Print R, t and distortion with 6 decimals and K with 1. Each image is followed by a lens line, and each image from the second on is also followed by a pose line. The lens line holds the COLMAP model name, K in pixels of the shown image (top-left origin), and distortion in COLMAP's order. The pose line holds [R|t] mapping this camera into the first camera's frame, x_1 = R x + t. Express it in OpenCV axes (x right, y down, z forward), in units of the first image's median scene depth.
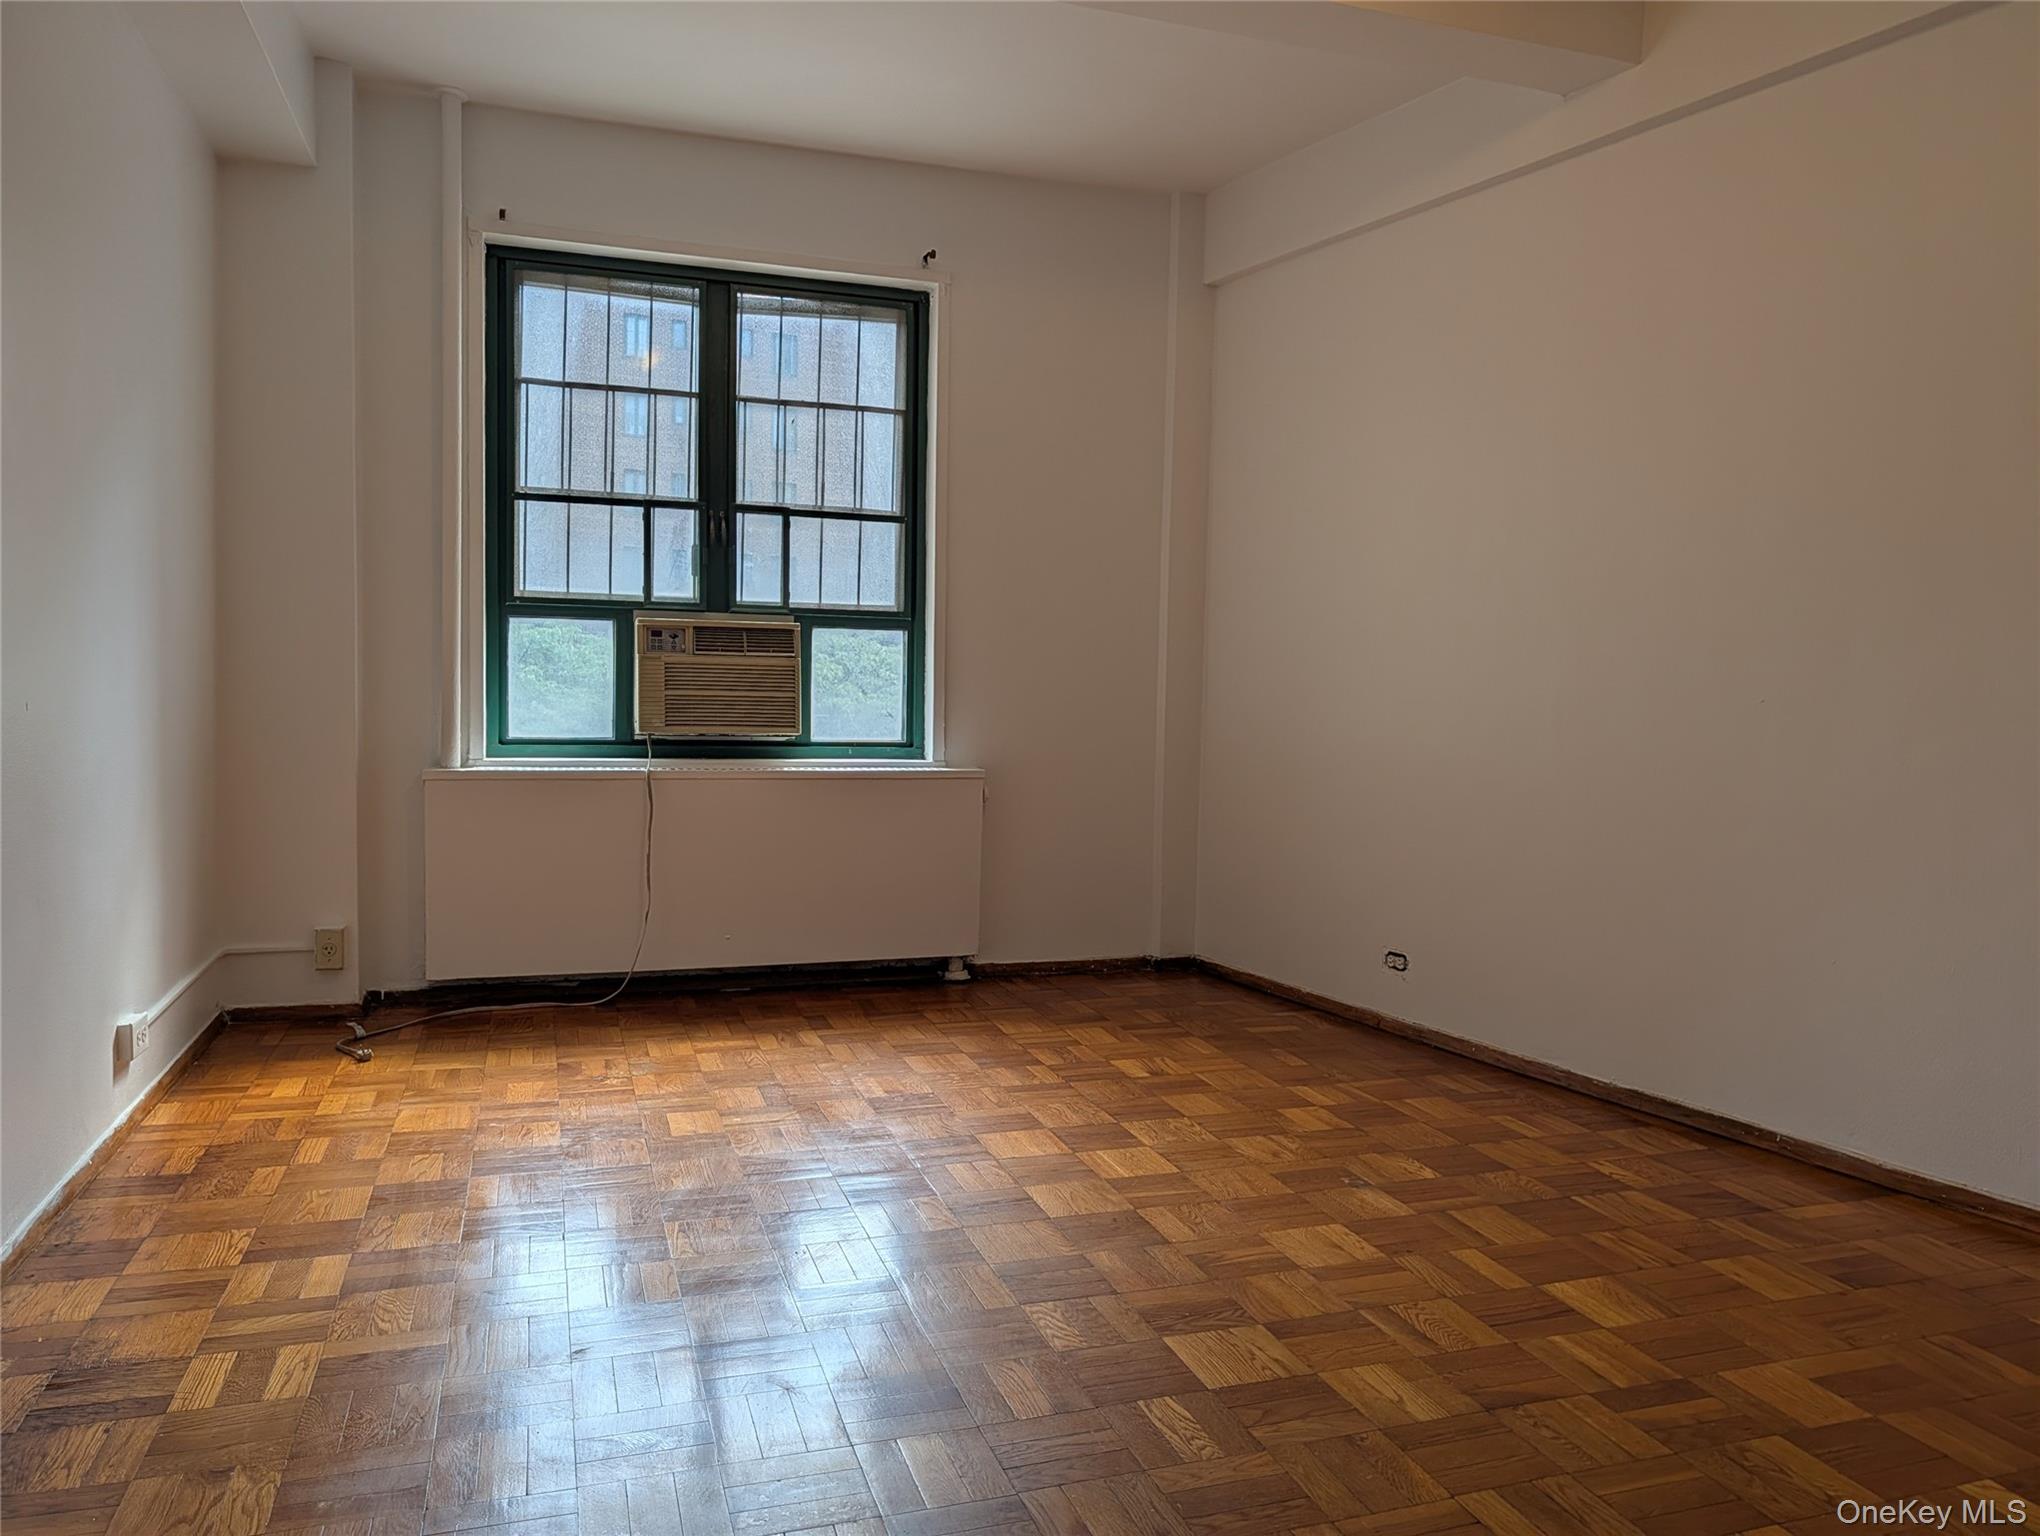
lens RADIAL K [[1456.4, 0, 1032.1], [0, 1456.4, 770.7], [0, 0, 1]] dist [-0.008283, -0.007900]
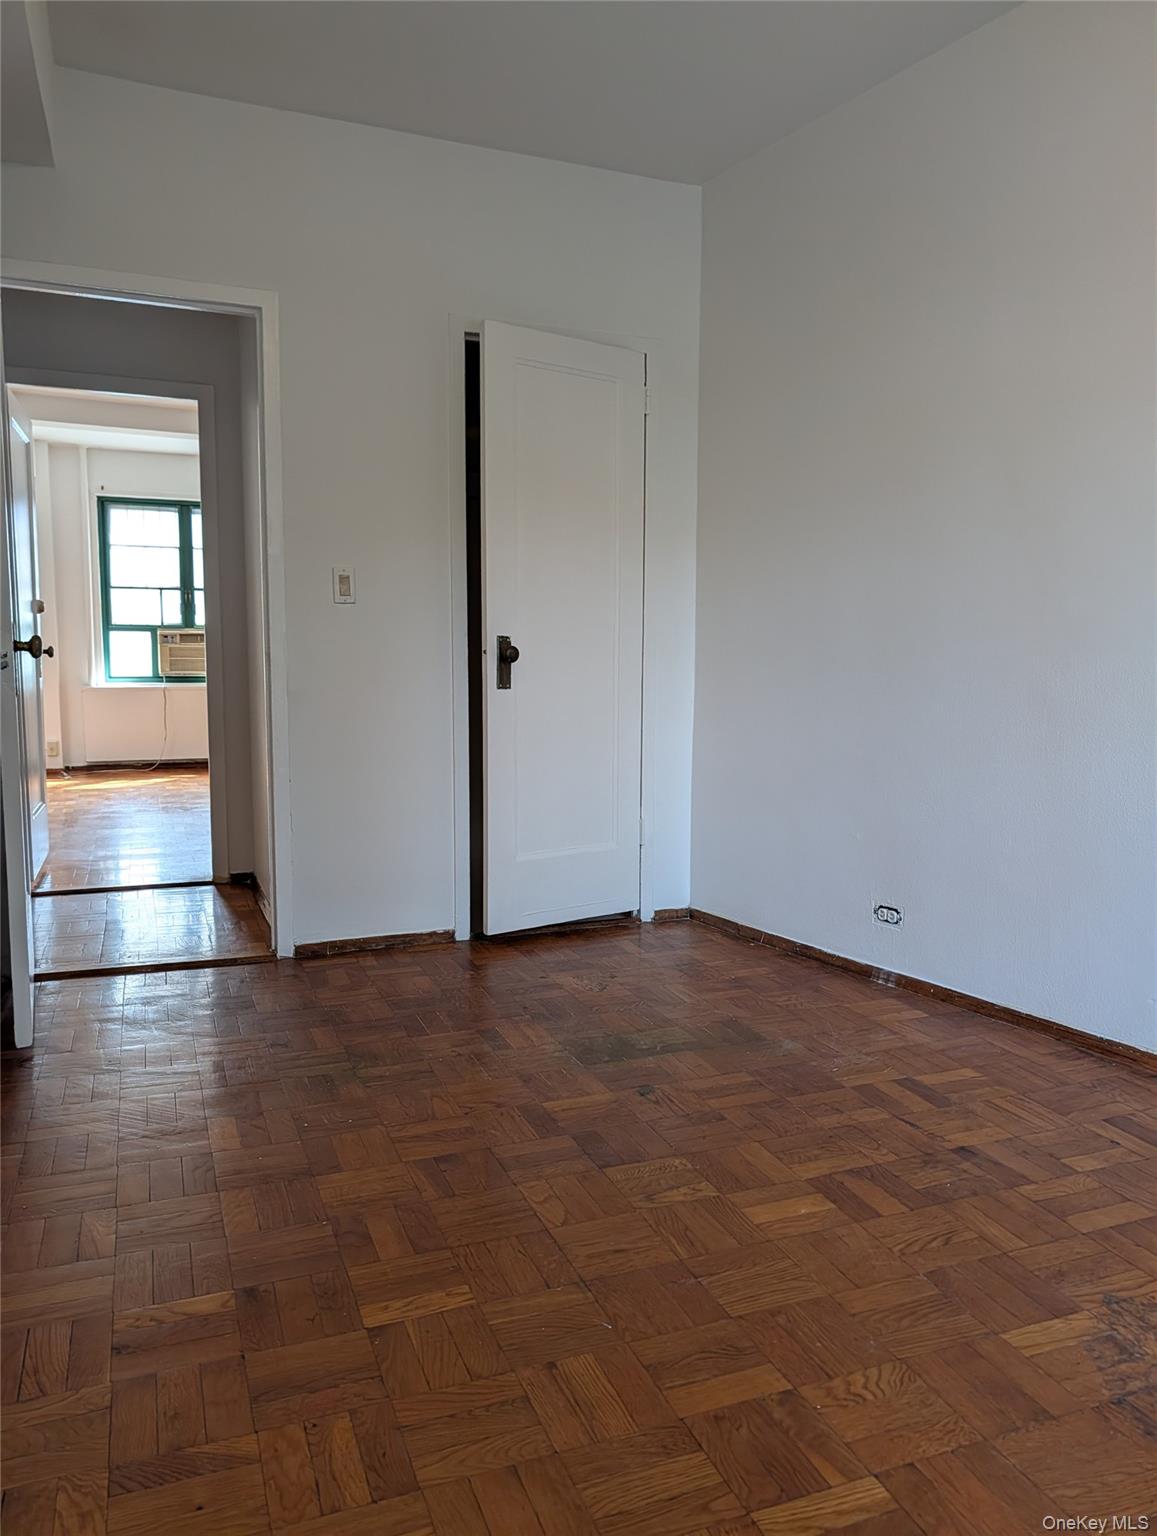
lens RADIAL K [[1096.5, 0, 572.8], [0, 1096.5, 762.5], [0, 0, 1]] dist [-0.008283, -0.007900]
pose [[0.998579, -0.024273, 0.047452, 0.429817], [0.022351, 0.998924, 0.040639, 0.080250], [-0.048388, -0.039521, 0.998046, -1.174264]]
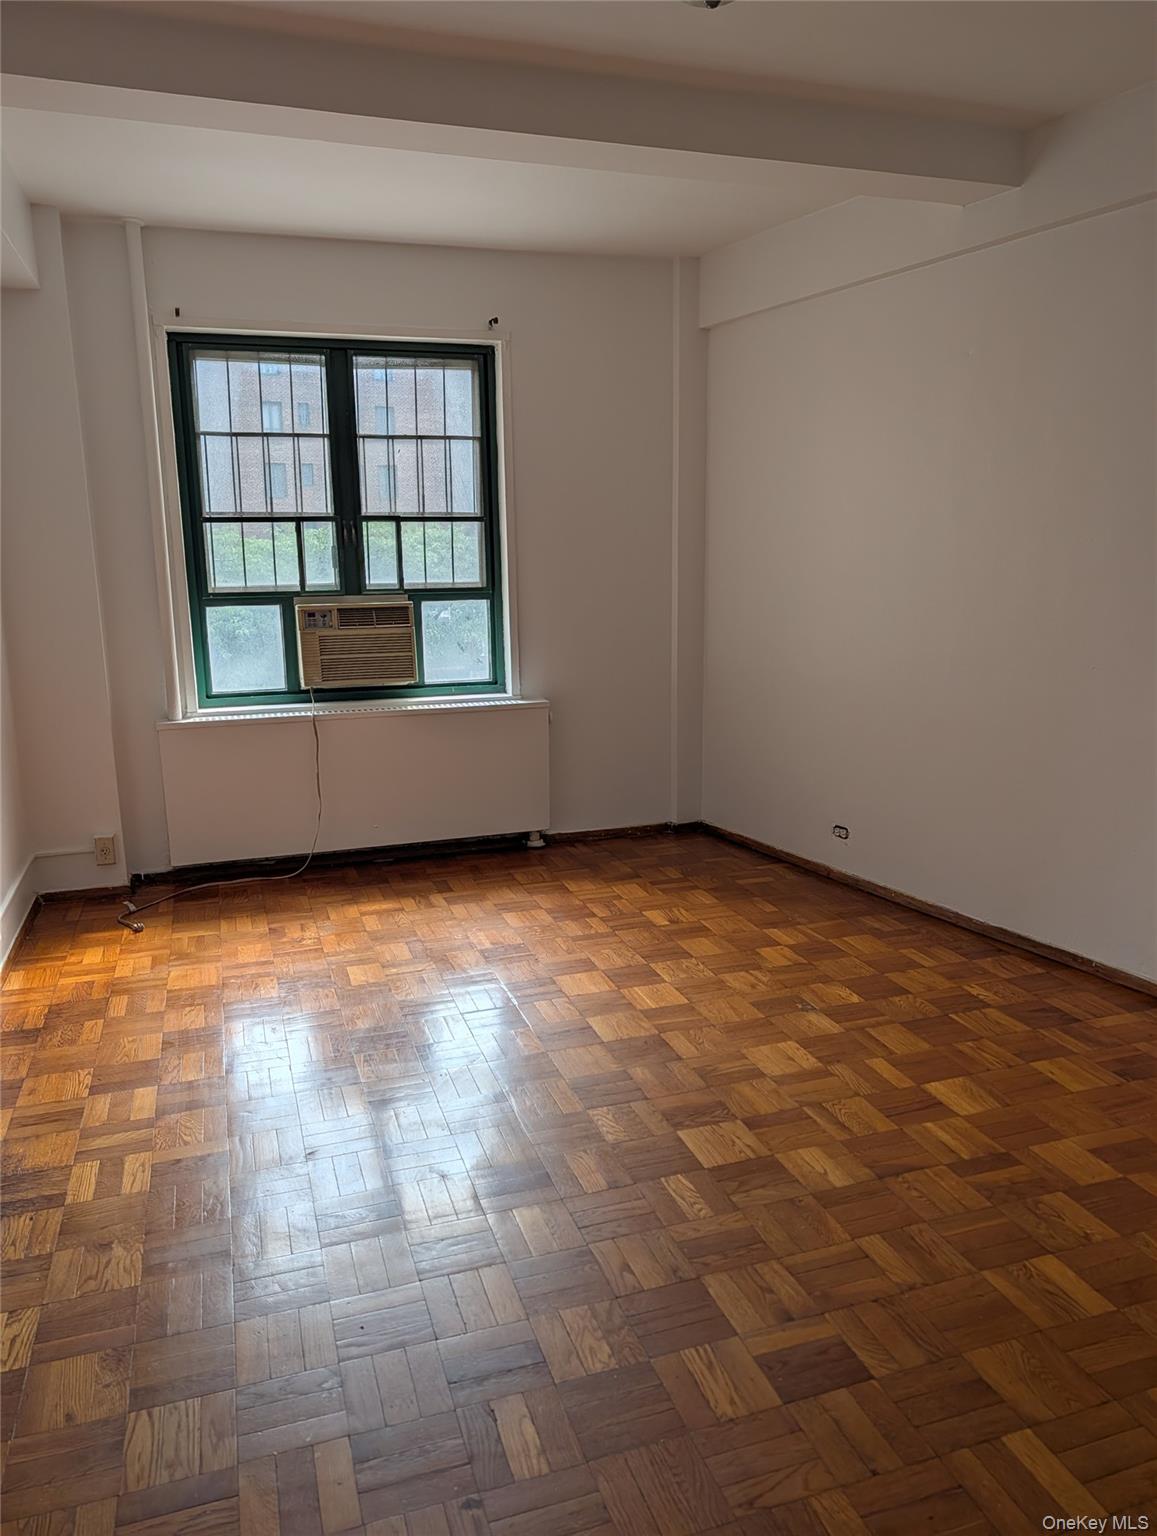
lens RADIAL K [[1096.5, 0, 566.1], [0, 1096.5, 777.9], [0, 0, 1]] dist [-0.008283, -0.007900]
pose [[0.999202, -0.033478, -0.021798, 0.004729], [0.036352, 0.988232, 0.148580, -0.093272], [0.016567, -0.149254, 0.988660, -0.065787]]
